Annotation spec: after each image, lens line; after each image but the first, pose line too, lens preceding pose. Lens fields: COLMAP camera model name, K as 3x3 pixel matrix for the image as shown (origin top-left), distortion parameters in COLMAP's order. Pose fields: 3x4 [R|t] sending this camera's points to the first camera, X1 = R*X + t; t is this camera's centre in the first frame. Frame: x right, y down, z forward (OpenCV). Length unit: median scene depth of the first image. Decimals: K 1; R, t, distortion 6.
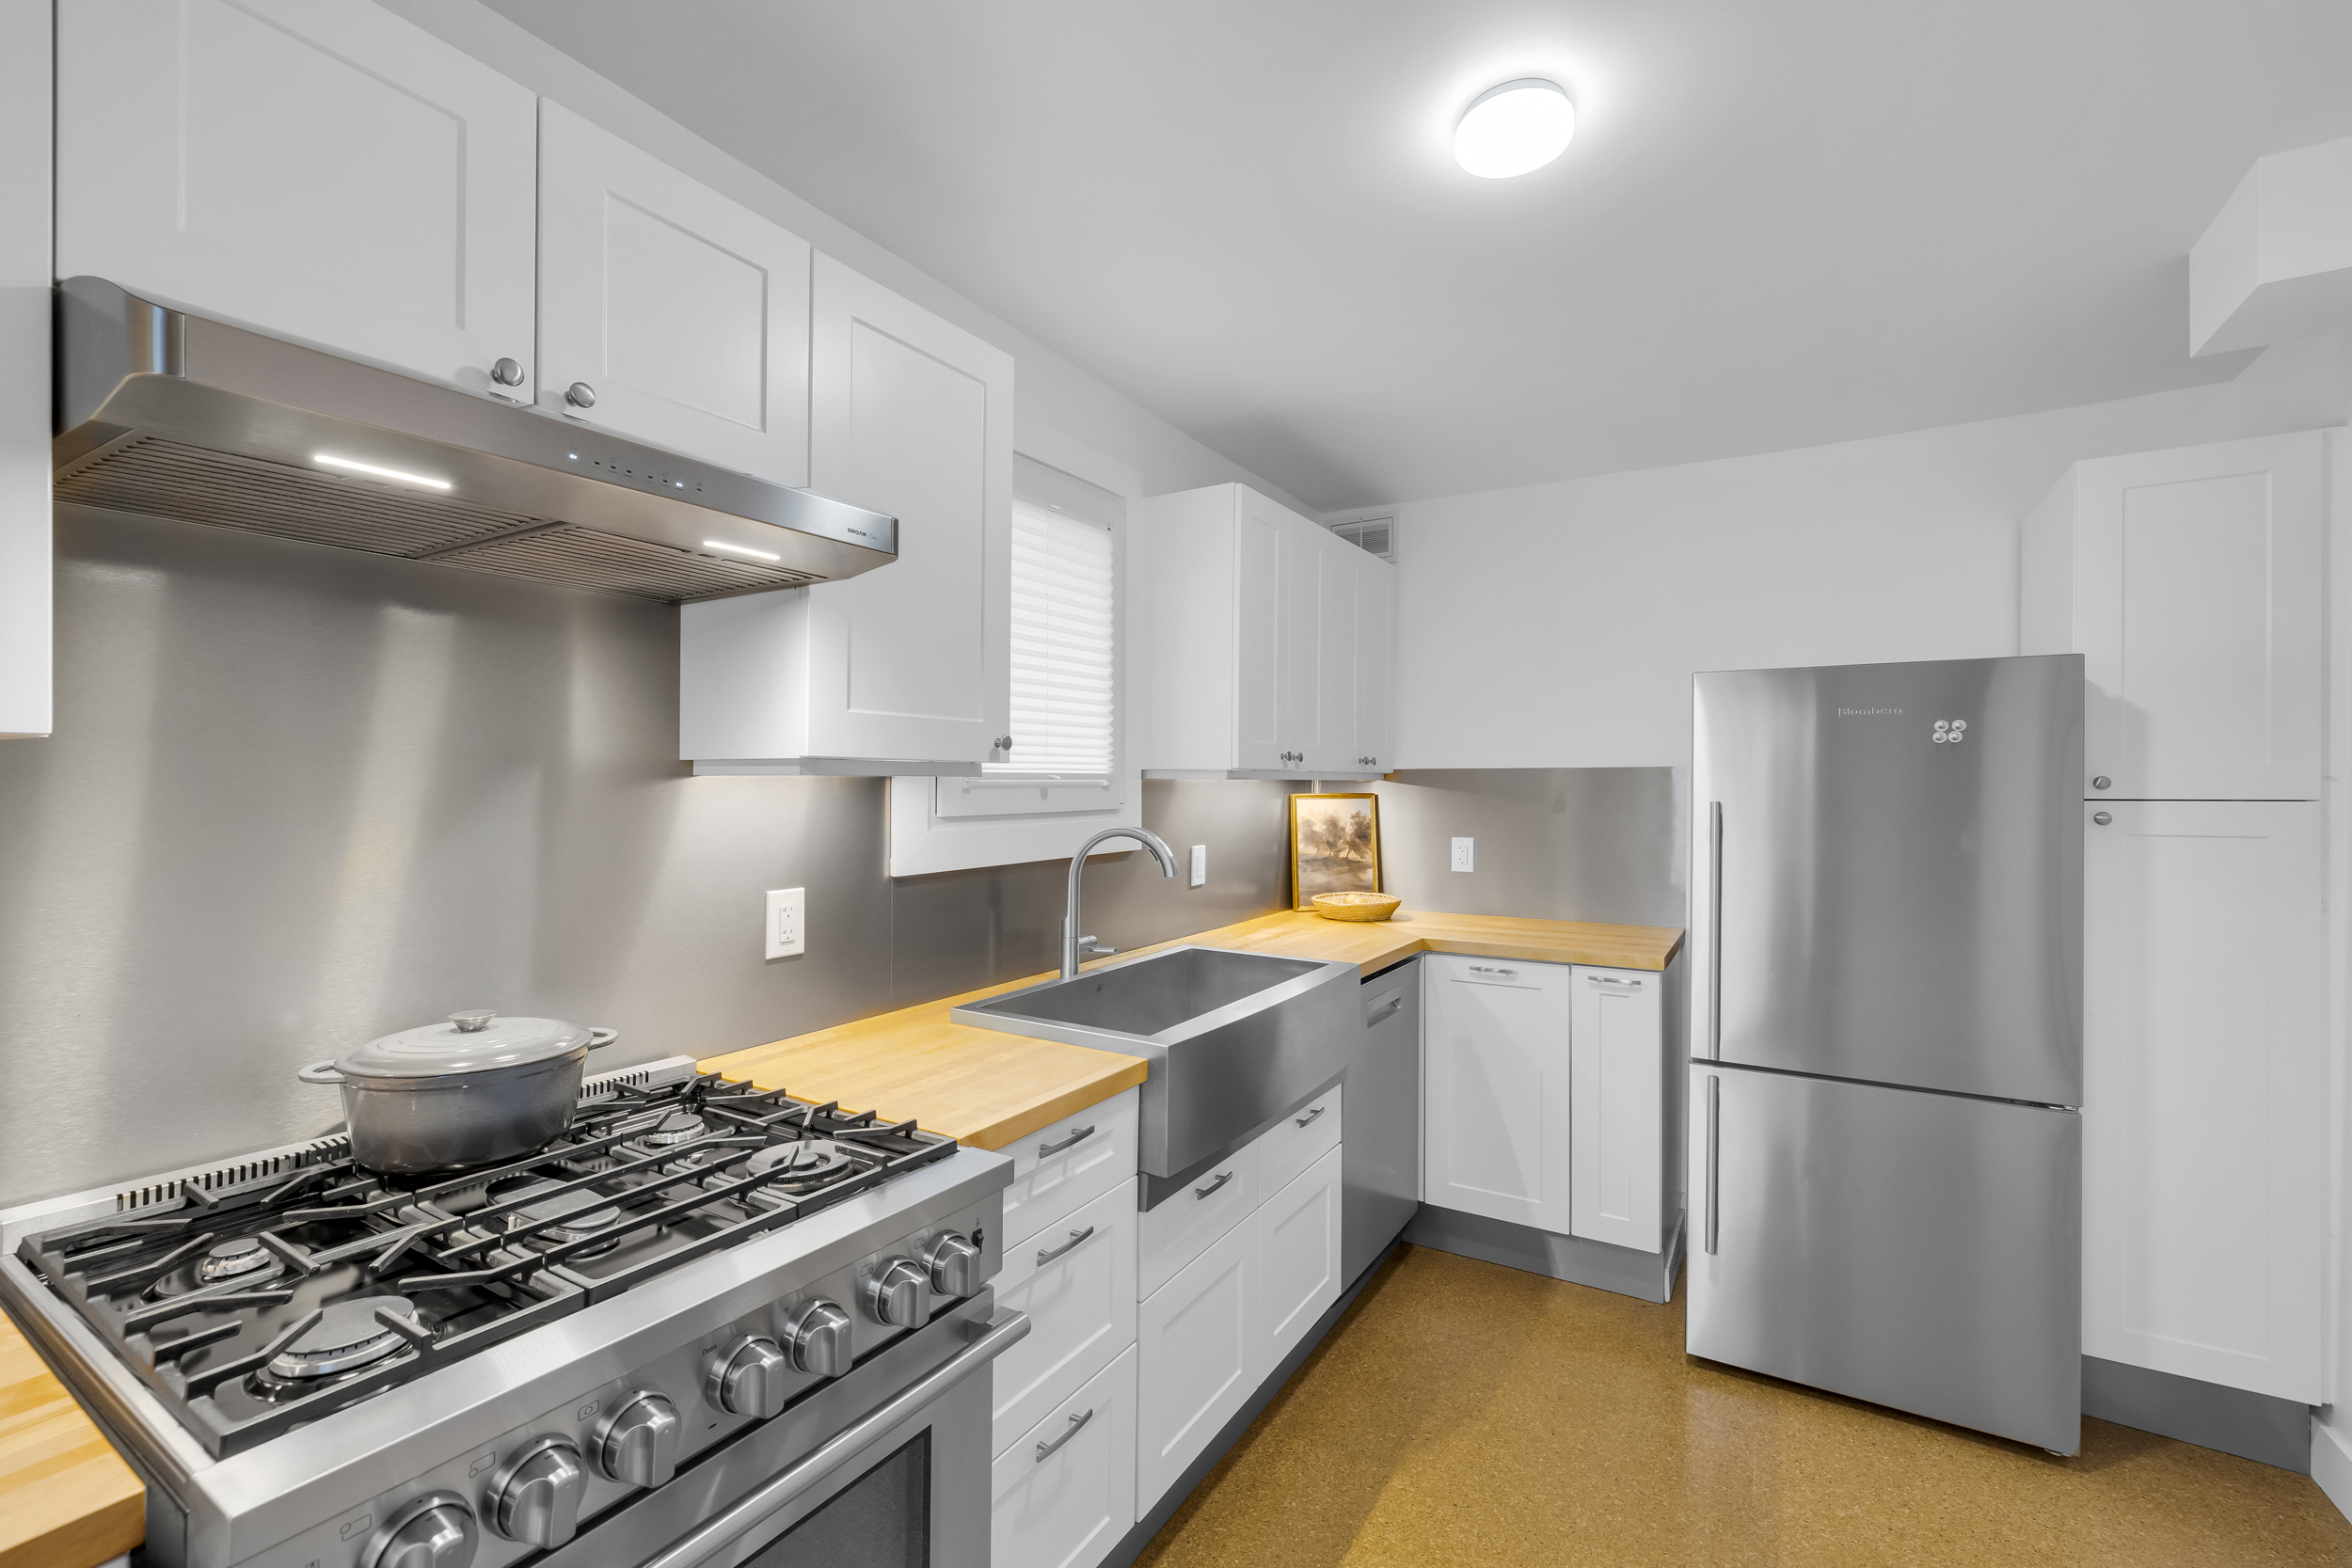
lens RADIAL K [[998.6, 0, 1159.7], [0, 998.6, 787.4], [0, 0, 1]] dist [0.000894, -0.000106]
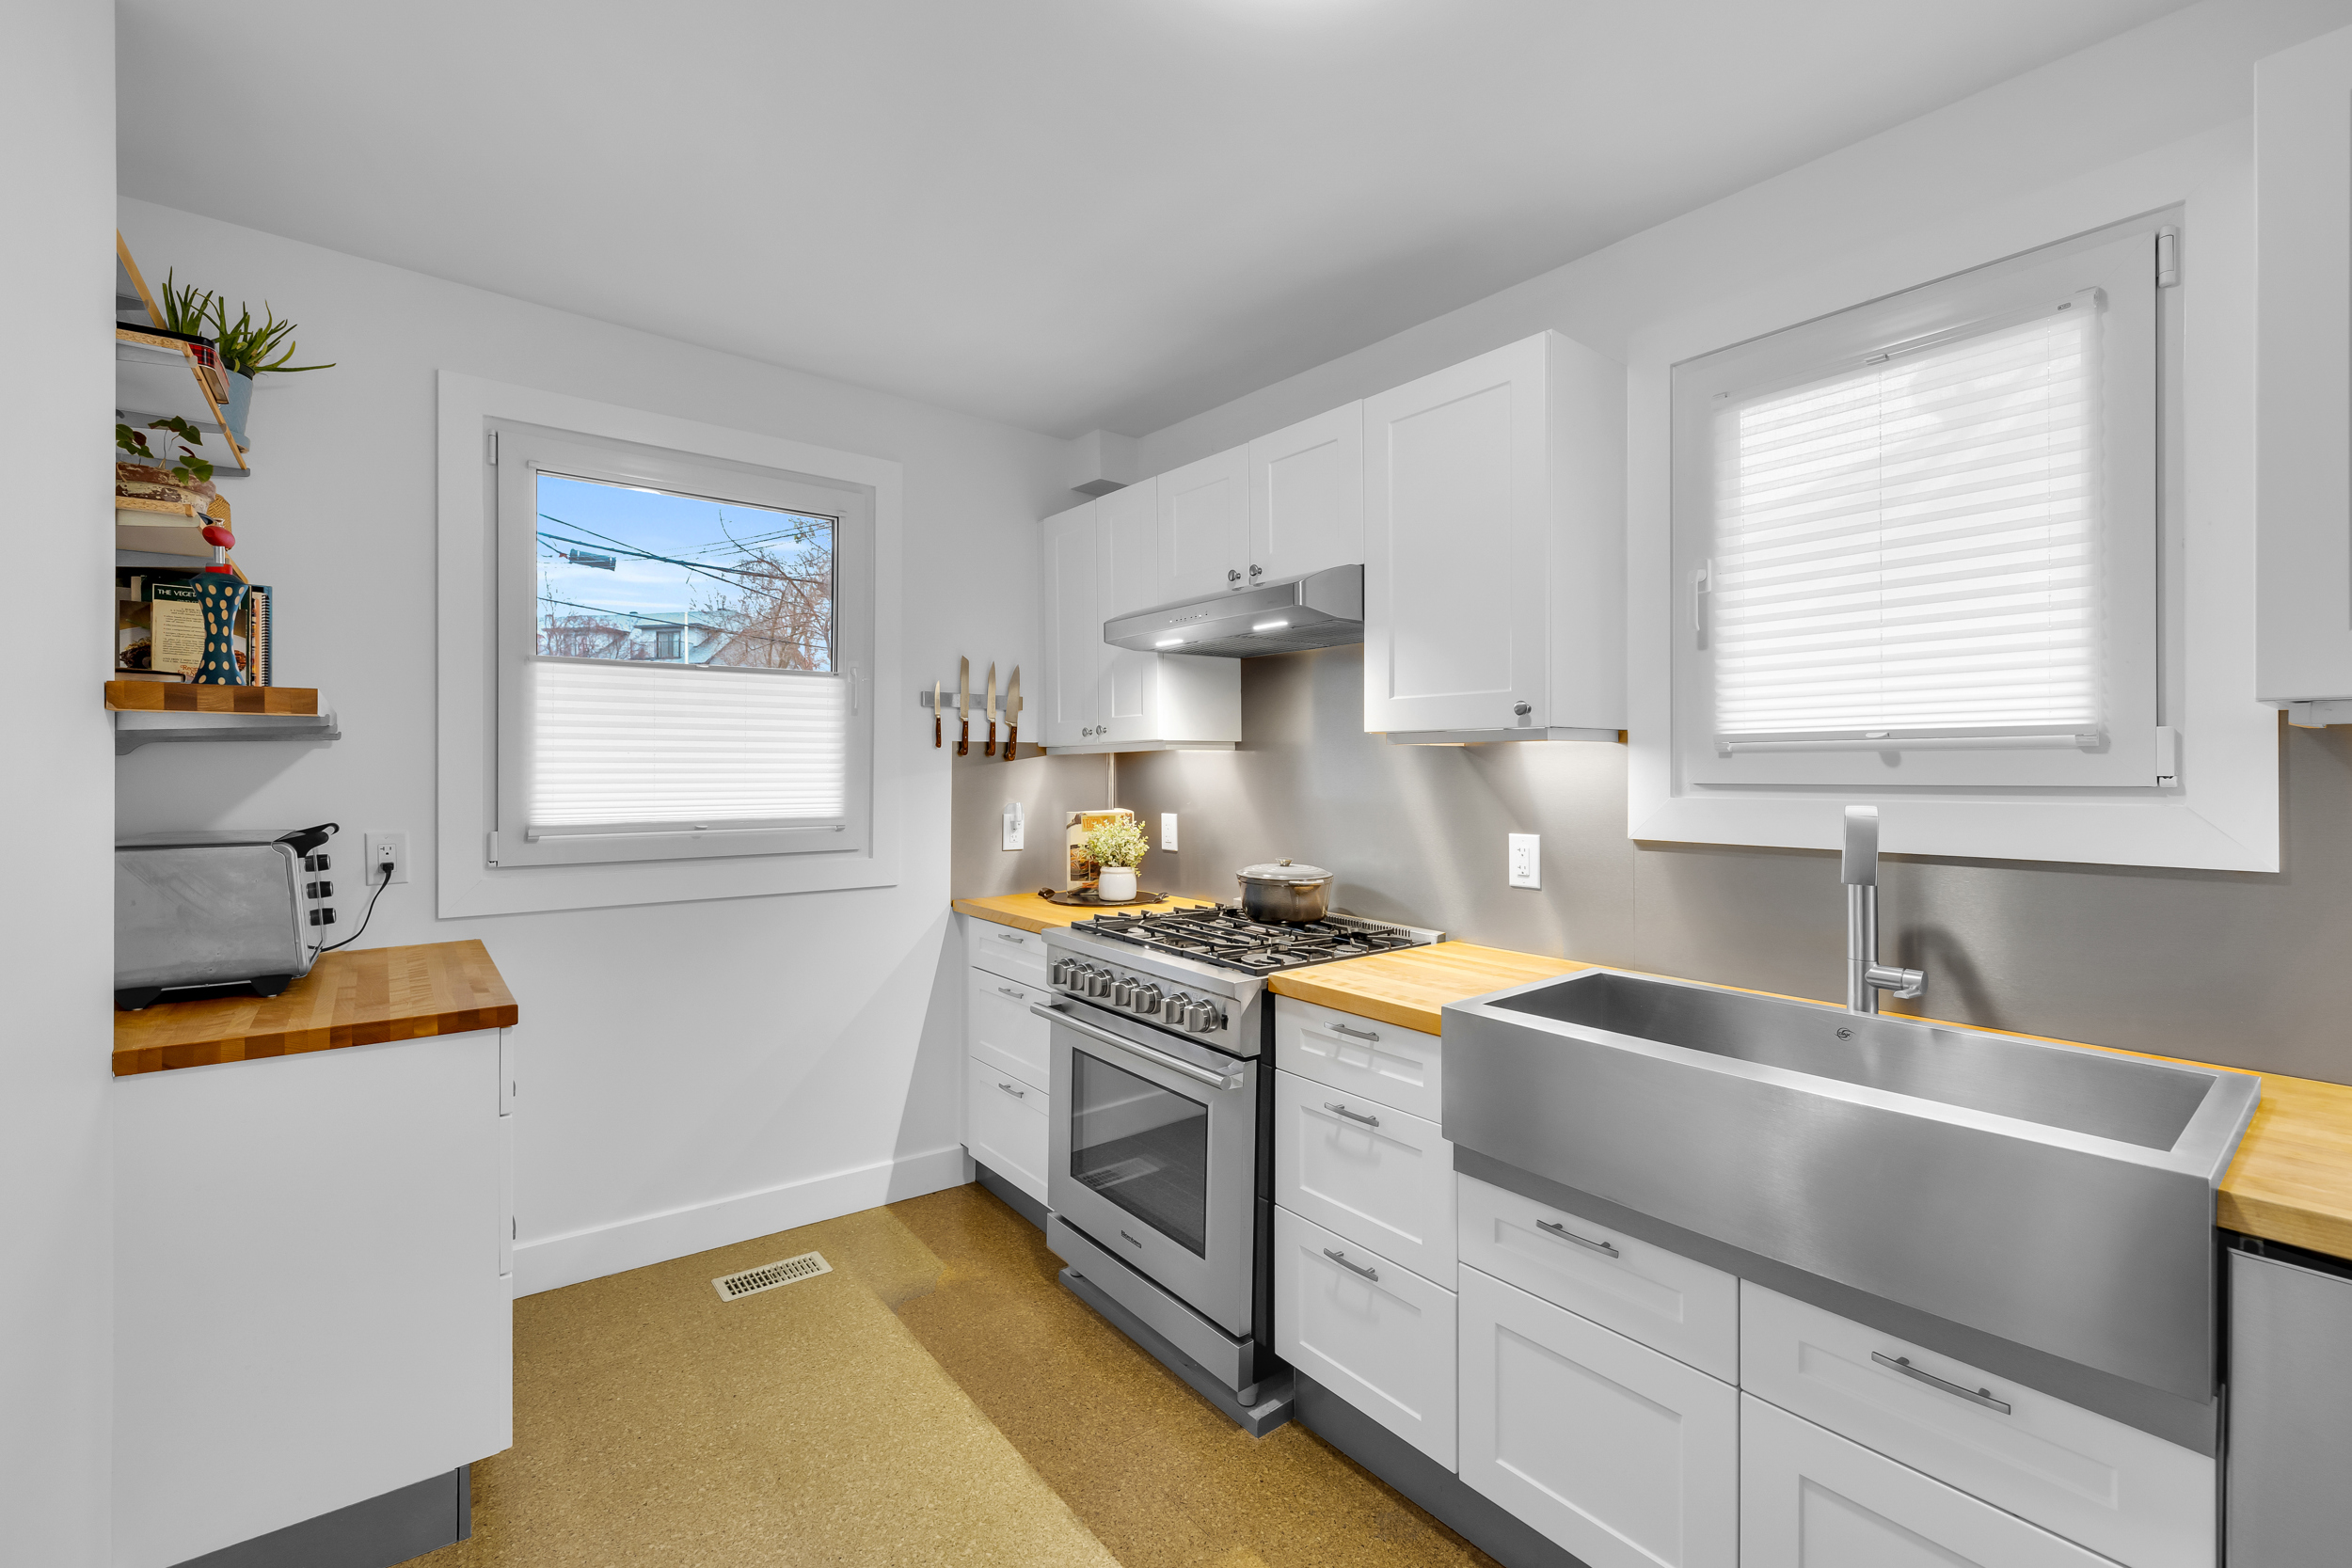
lens RADIAL K [[998.6, 0, 1159.5], [0, 998.6, 769.7], [0, 0, 1]] dist [0.000894, -0.000106]
pose [[-0.343540, 0.000113, -0.939138, 0.674531], [-0.005552, 0.999982, 0.002152, 0.014473], [0.939122, 0.005954, -0.343533, 0.695263]]
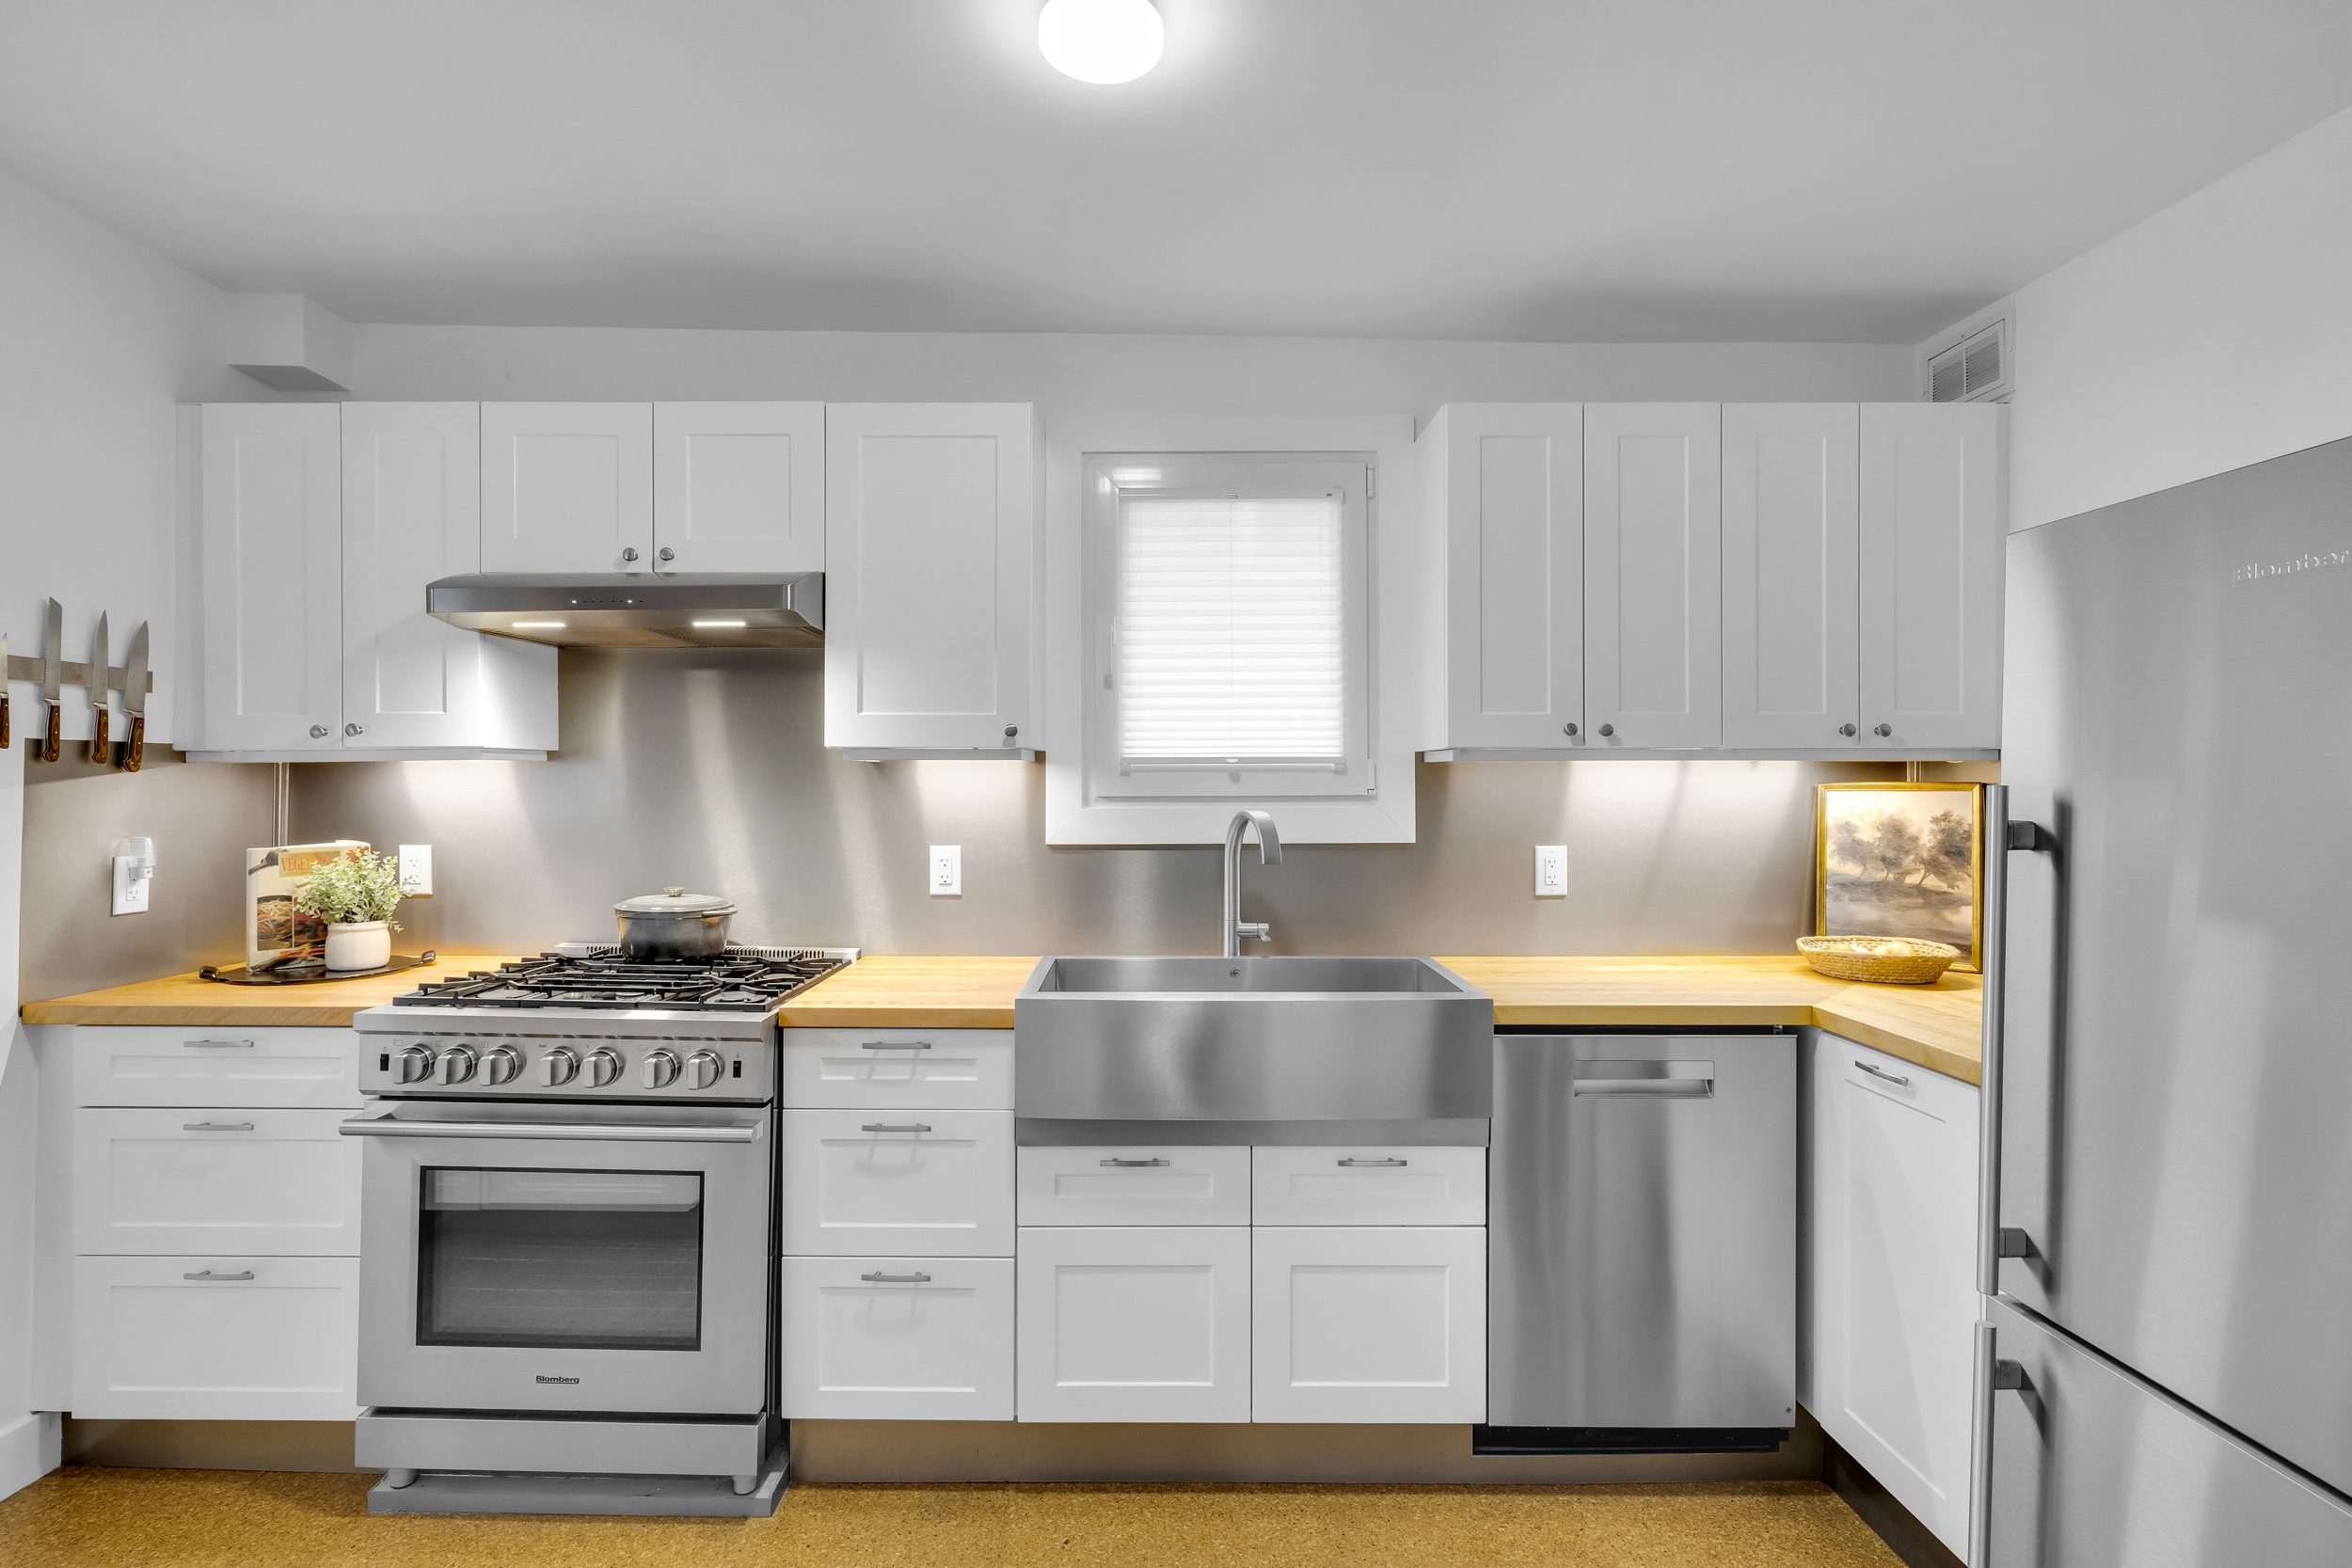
lens RADIAL K [[1121.7, 0, 1163.7], [0, 1121.7, 777.0], [0, 0, 1]] dist [-0.006175, -0.000434]
pose [[0.534237, -0.005403, -0.845318, 0.743046], [-0.004878, 0.999943, -0.009475, 0.015715], [0.845321, 0.009185, 0.534180, 0.303863]]
